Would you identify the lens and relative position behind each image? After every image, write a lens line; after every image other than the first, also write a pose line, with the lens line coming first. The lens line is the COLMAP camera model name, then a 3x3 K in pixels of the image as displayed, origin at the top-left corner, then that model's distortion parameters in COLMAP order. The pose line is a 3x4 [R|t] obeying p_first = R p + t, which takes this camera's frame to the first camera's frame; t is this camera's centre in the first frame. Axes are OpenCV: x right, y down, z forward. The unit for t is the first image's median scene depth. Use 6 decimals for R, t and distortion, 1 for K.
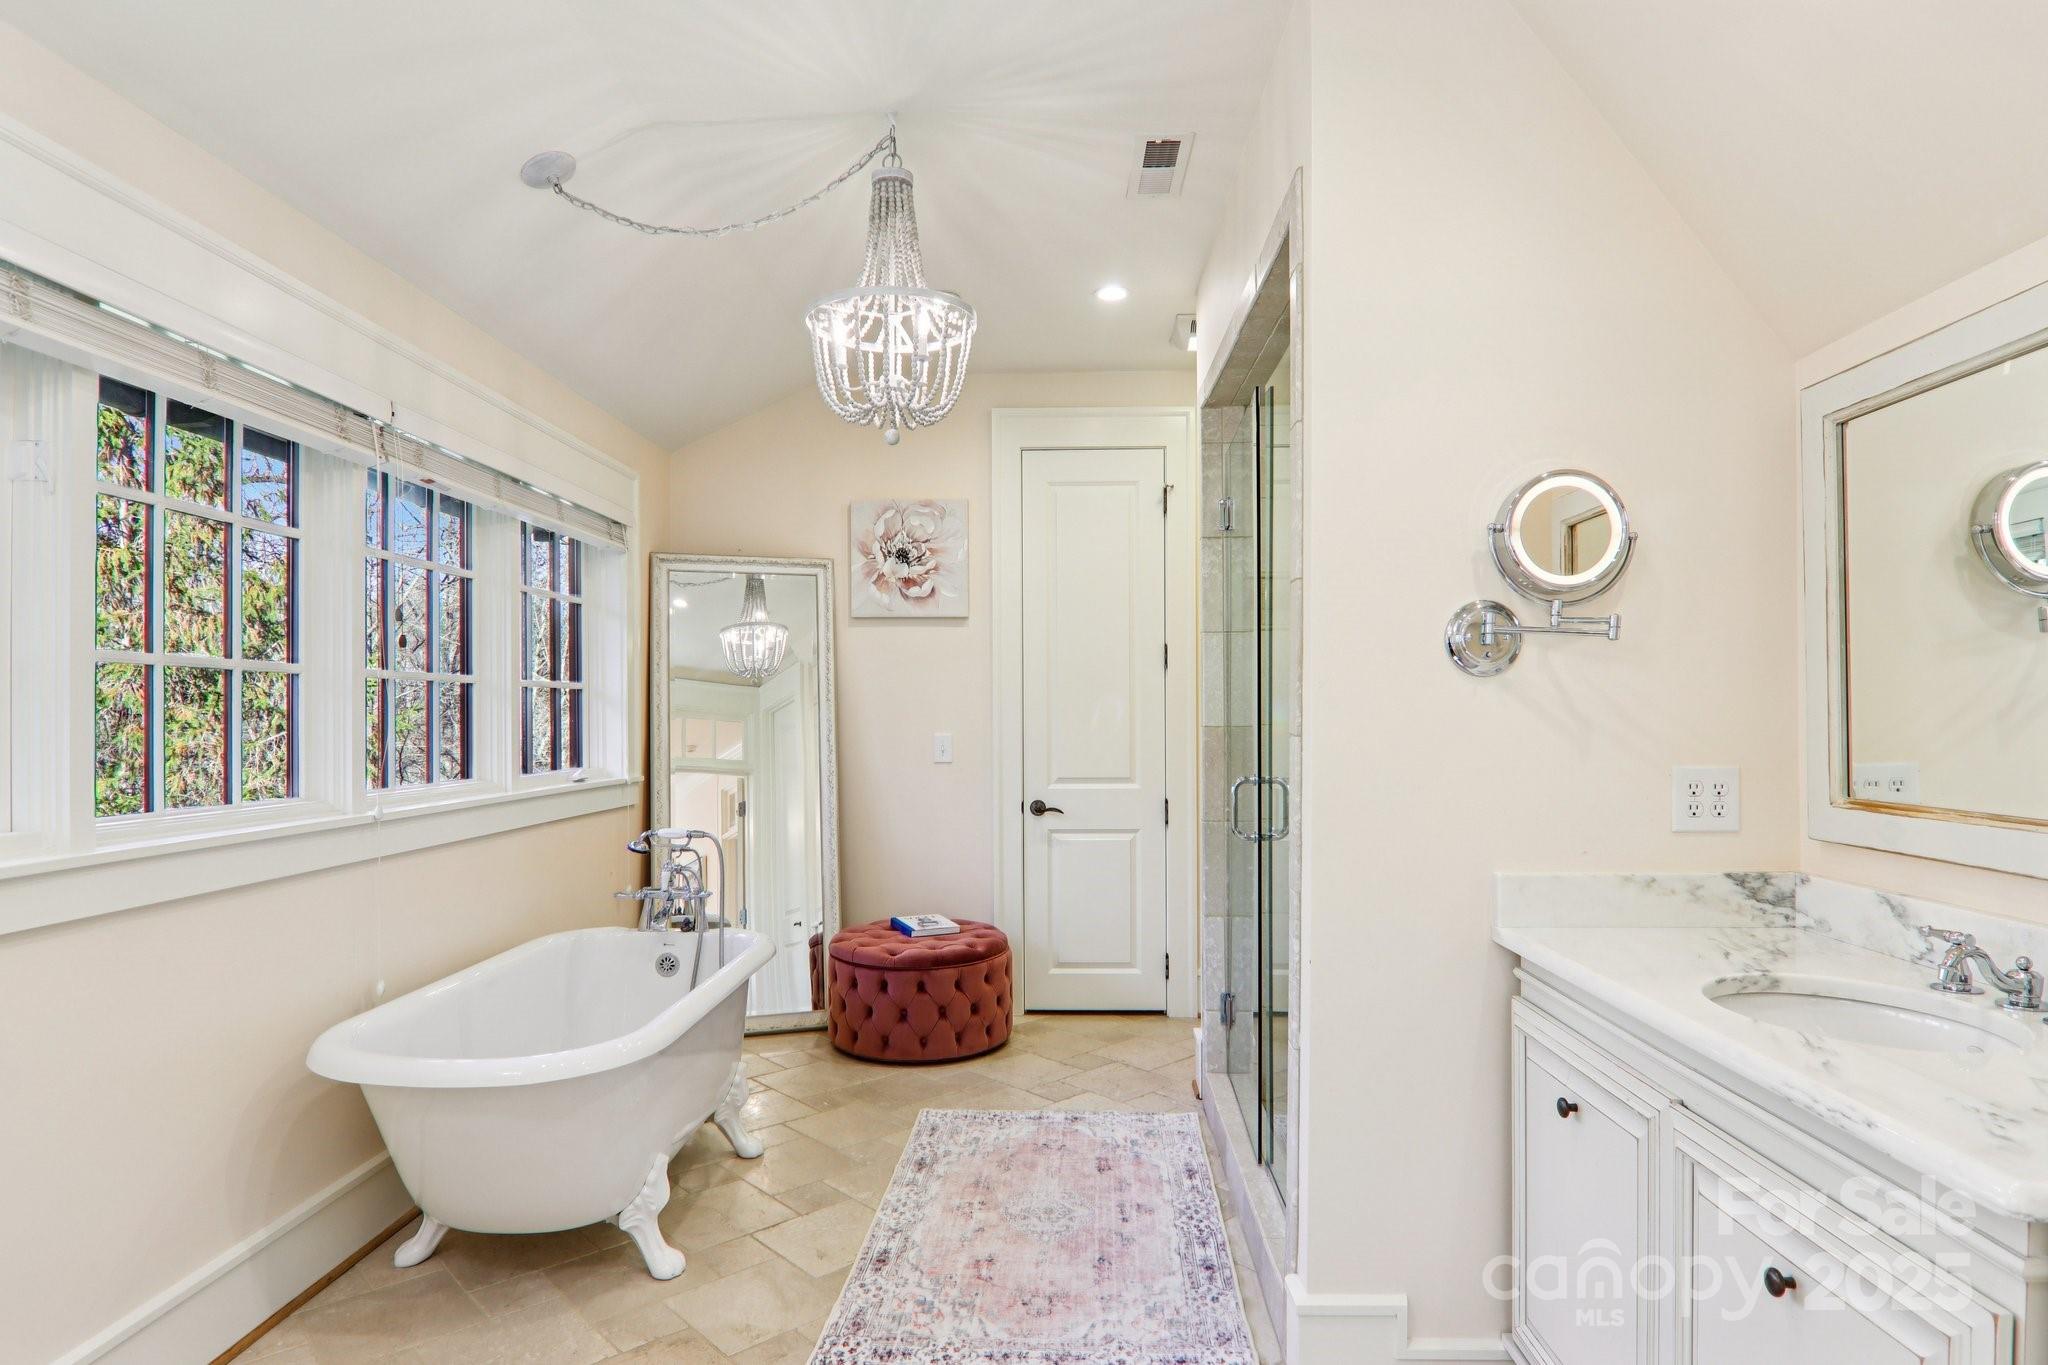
lens RADIAL K [[1157.1, 0, 1024.1], [0, 1157.1, 700.6], [0, 0, 1]] dist [-0.018672, -0.004328]
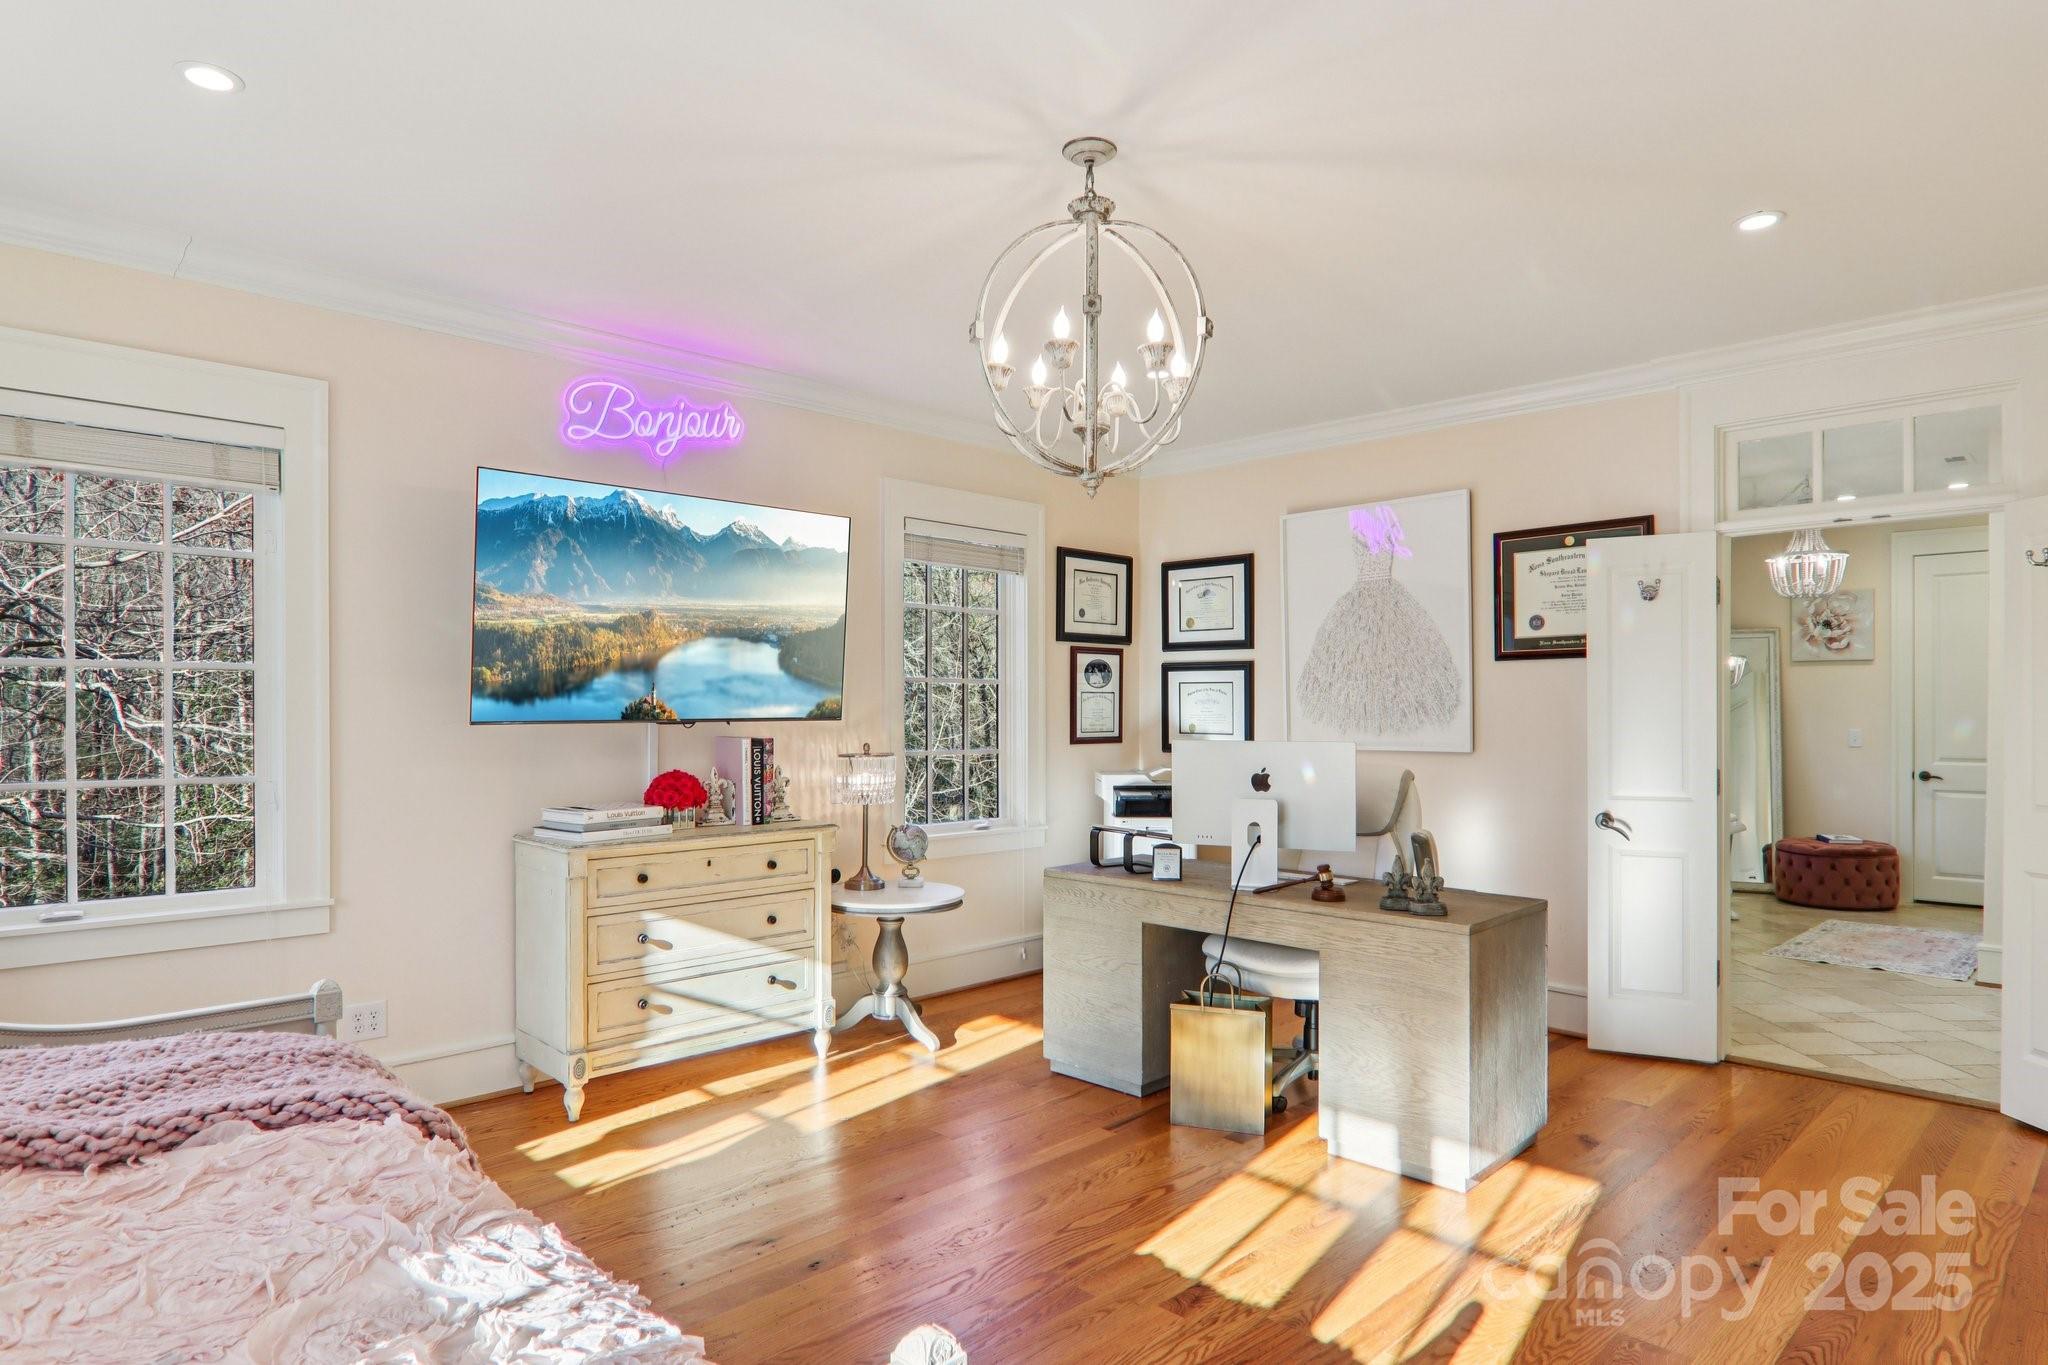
lens RADIAL K [[1157.1, 0, 1019.7], [0, 1157.1, 702.8], [0, 0, 1]] dist [-0.018672, -0.004328]
pose [[0.728798, 0.006891, -0.684694, 0.185274], [-0.002112, 0.999967, 0.007815, -0.020348], [0.684725, -0.004249, 0.728789, -1.054564]]
